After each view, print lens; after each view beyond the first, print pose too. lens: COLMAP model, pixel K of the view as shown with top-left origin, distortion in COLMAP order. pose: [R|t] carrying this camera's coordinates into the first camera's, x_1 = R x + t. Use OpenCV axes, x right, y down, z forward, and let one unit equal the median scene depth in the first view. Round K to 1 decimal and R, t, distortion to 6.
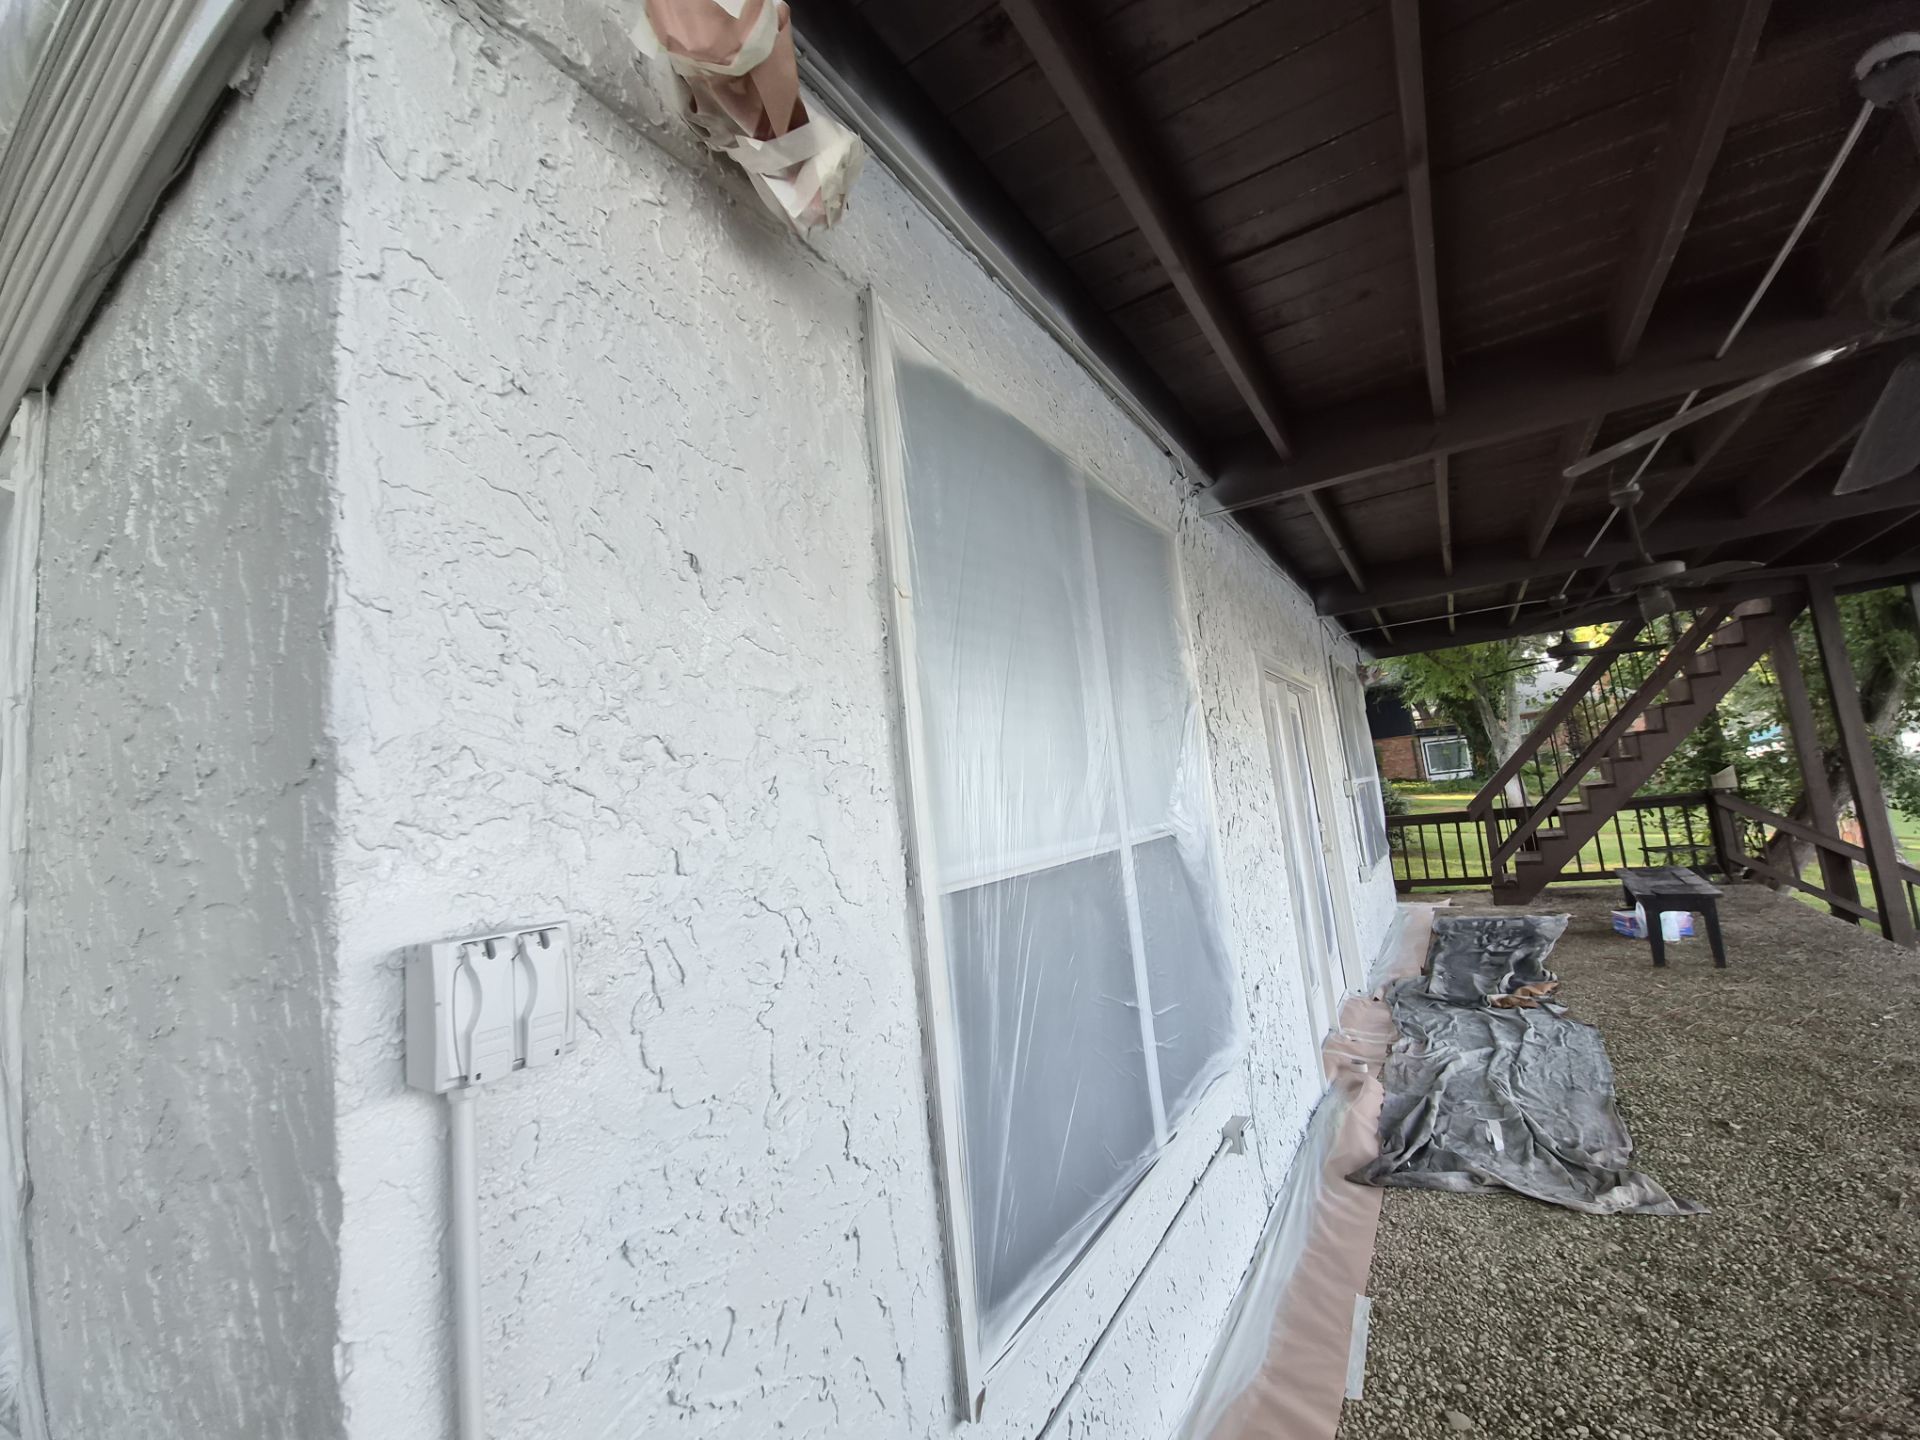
lens RADIAL K [[772.5, 0, 984.2], [0, 772.5, 719.8], [0, 0, 1]] dist [-0.001034, -0.000042]
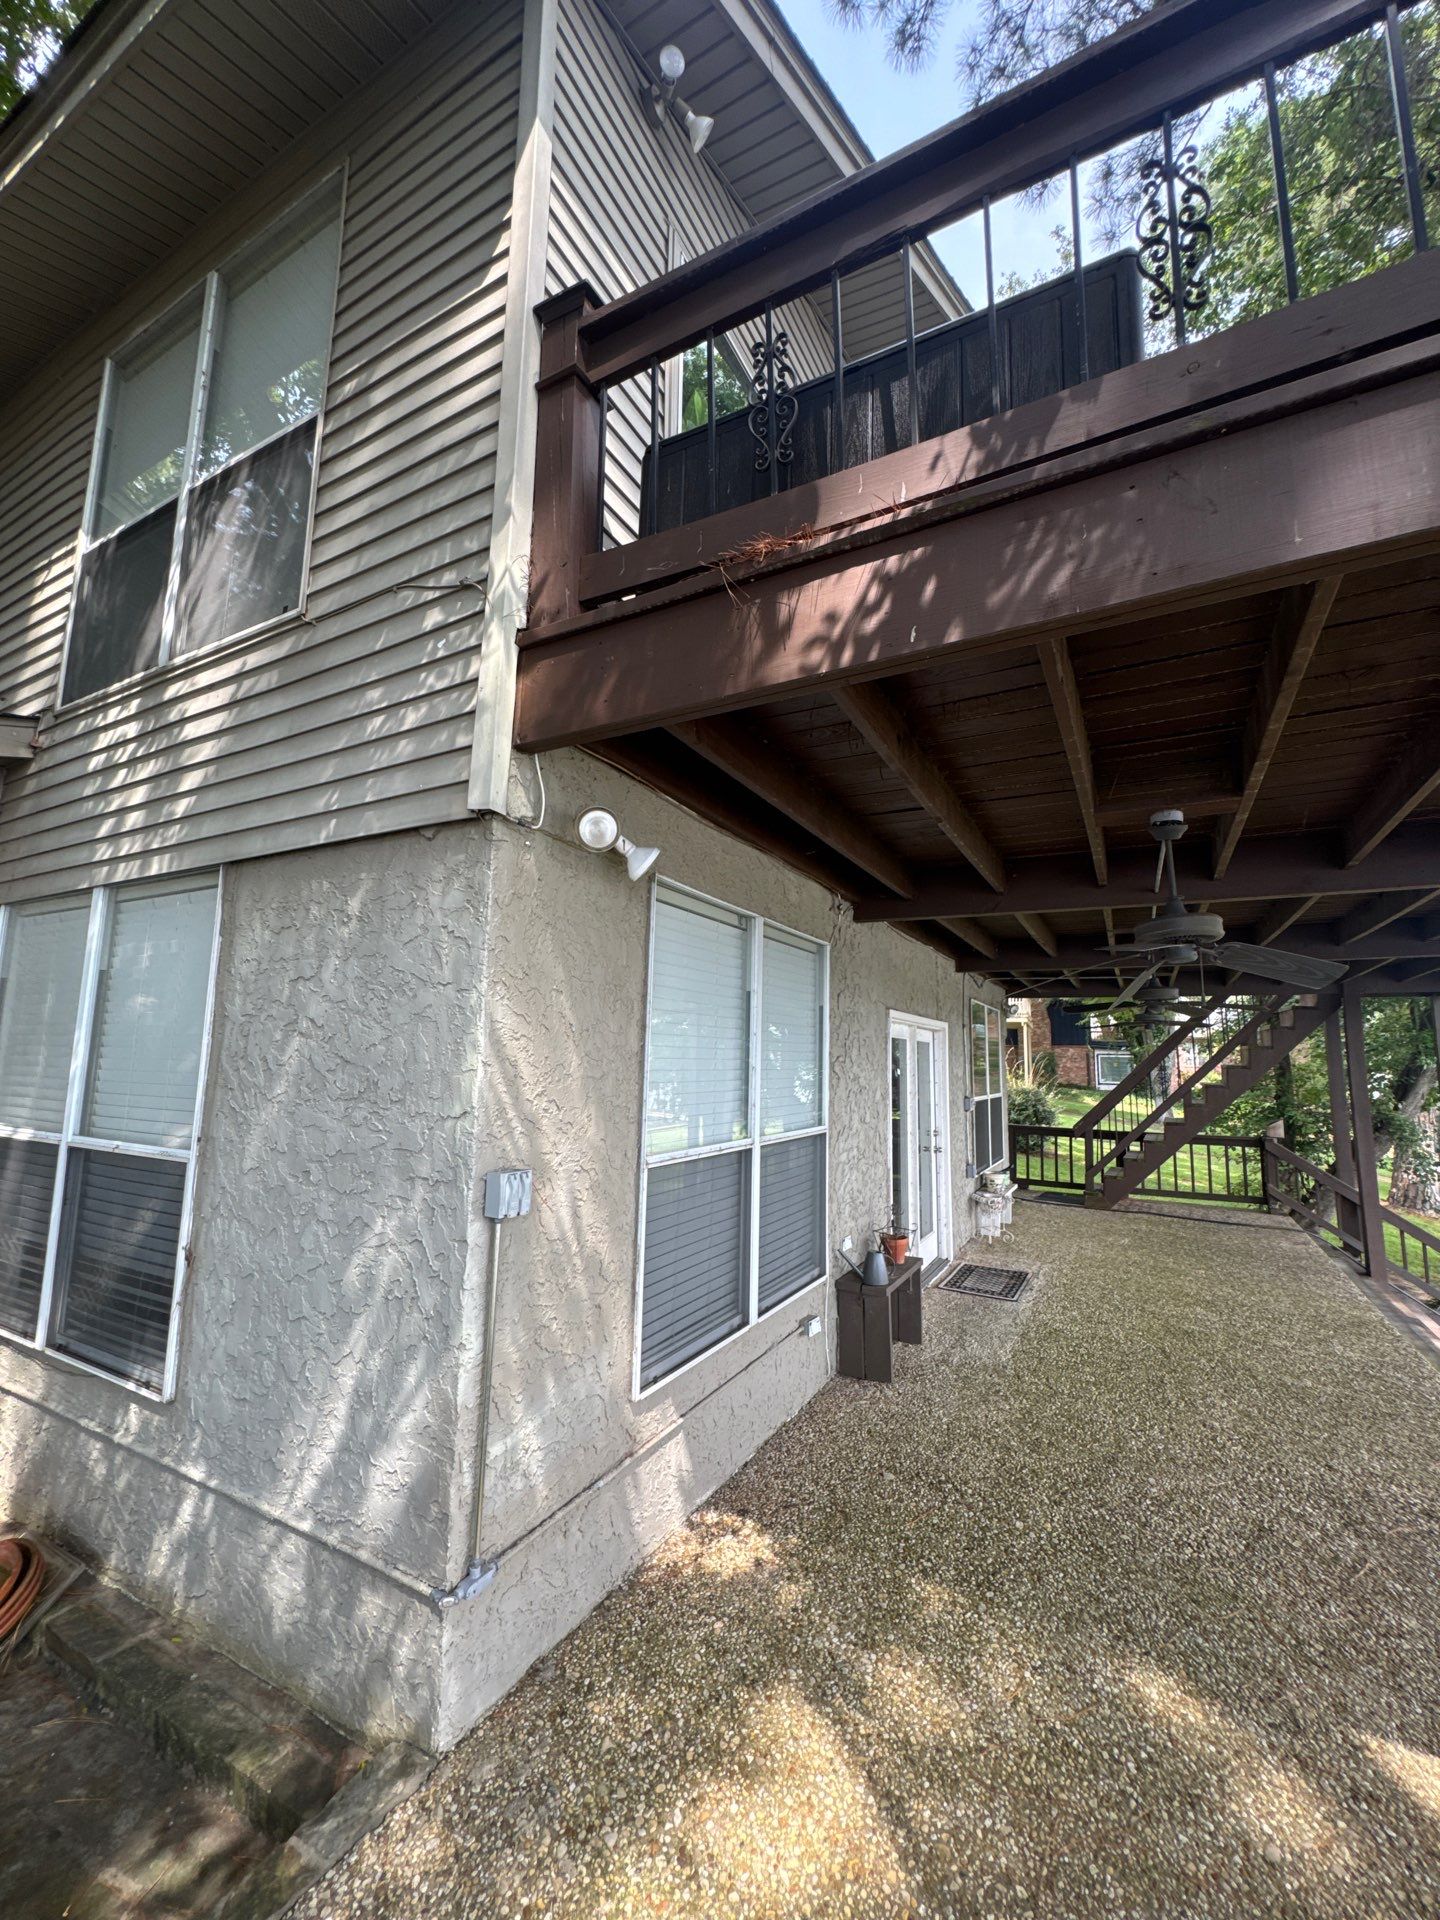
lens RADIAL K [[772.5, 0, 726.0], [0, 772.5, 960.8], [0, 0, 1]] dist [-0.001034, -0.000042]
pose [[0.991128, 0.131096, 0.021900, 0.005694], [-0.131024, 0.991368, -0.004702, -0.076094], [-0.022327, 0.001791, 0.999749, -0.244341]]
